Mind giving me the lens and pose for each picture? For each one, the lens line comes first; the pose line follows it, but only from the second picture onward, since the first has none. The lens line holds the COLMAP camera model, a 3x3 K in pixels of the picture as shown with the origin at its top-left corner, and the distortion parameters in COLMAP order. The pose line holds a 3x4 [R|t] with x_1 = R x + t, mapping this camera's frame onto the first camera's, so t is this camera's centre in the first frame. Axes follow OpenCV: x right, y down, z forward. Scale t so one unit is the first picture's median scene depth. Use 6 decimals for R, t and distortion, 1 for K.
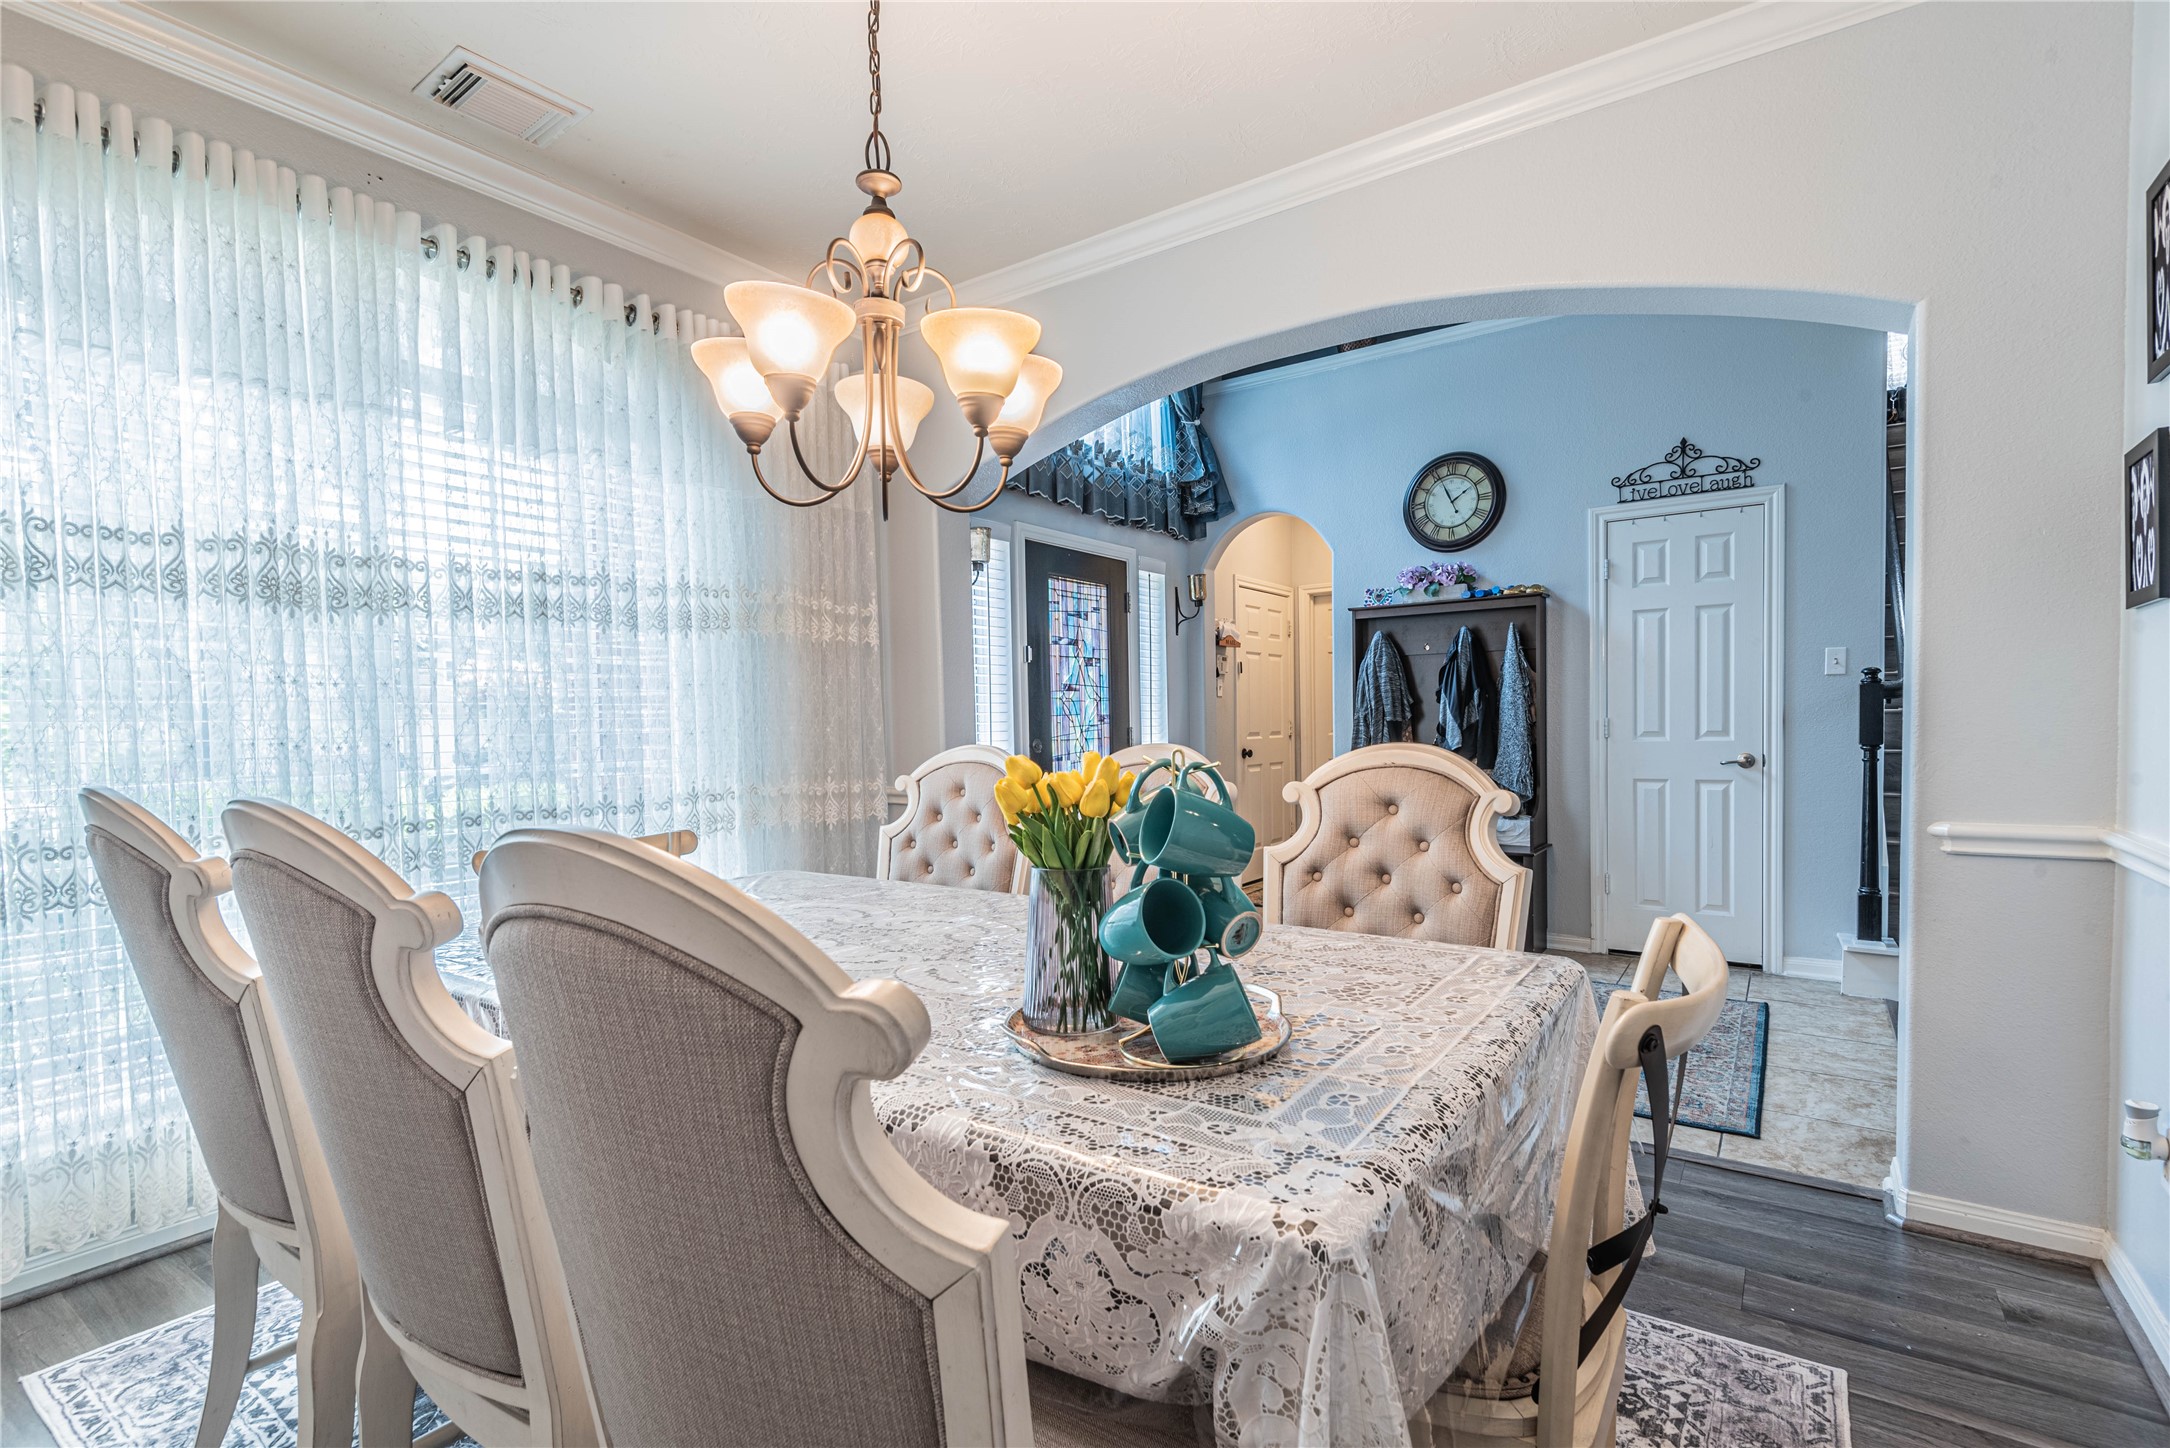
lens RADIAL K [[1017.2, 0, 1085.0], [0, 1017.2, 724.0], [0, 0, 1]] dist [0.001505, 0.000298]
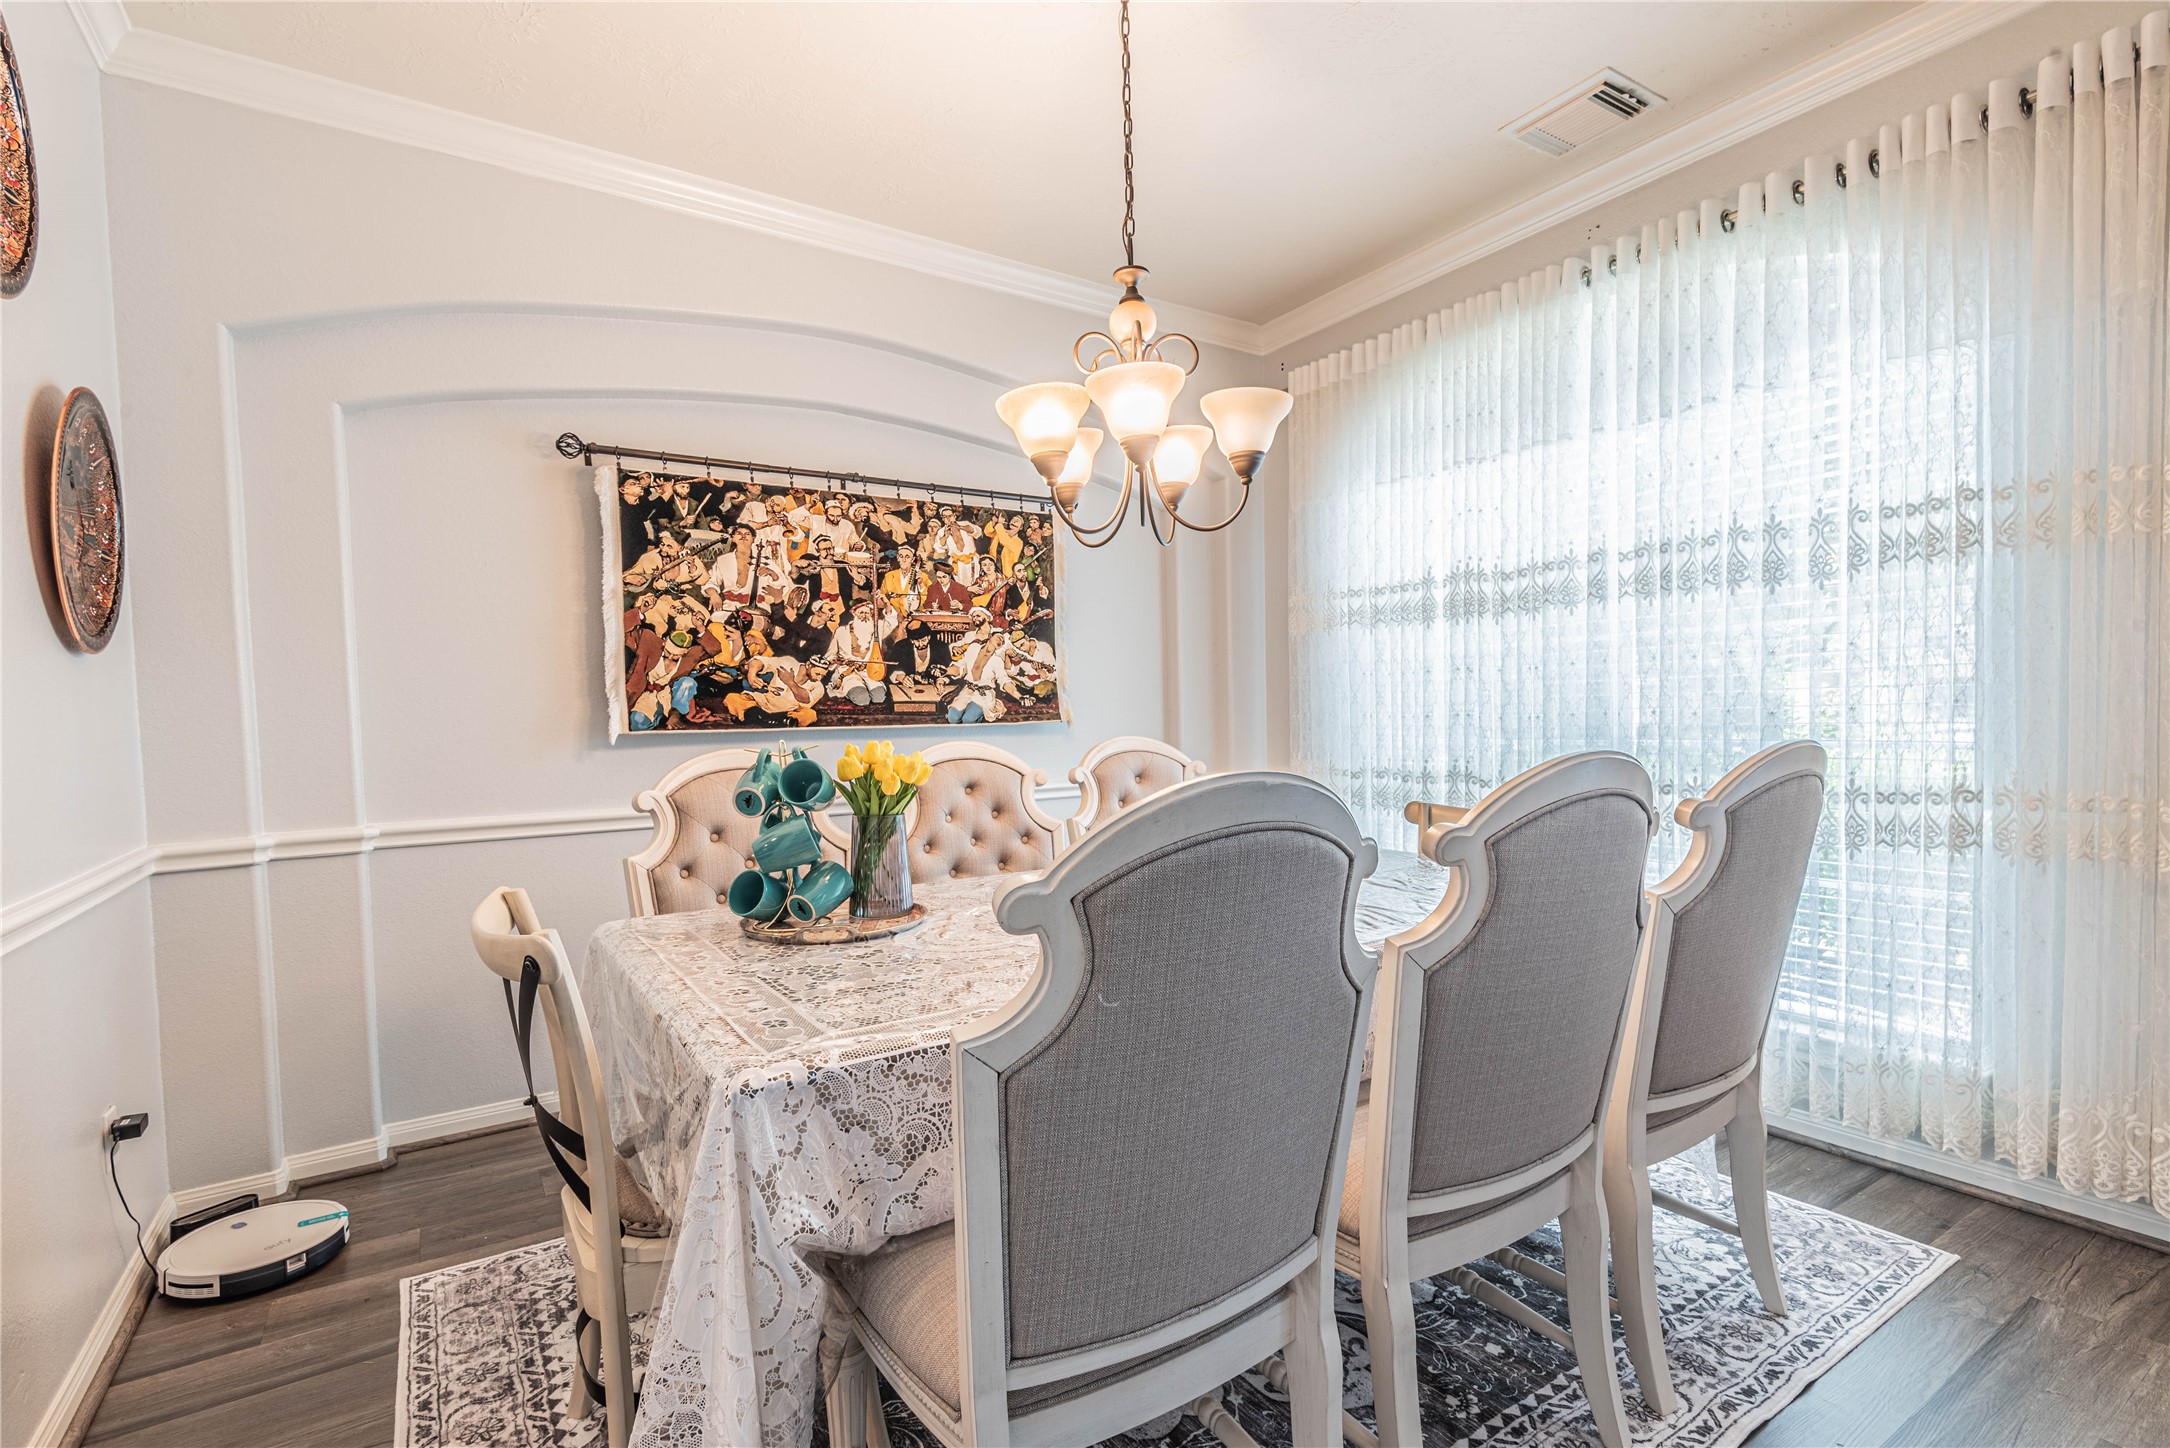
lens RADIAL K [[1017.2, 0, 1085.0], [0, 1017.2, 724.0], [0, 0, 1]] dist [0.001505, 0.000298]
pose [[-0.358759, 0.034754, -0.932783, 0.788382], [0.028788, 0.999243, 0.026158, -0.022406], [0.932986, -0.017468, -0.359488, 1.107417]]
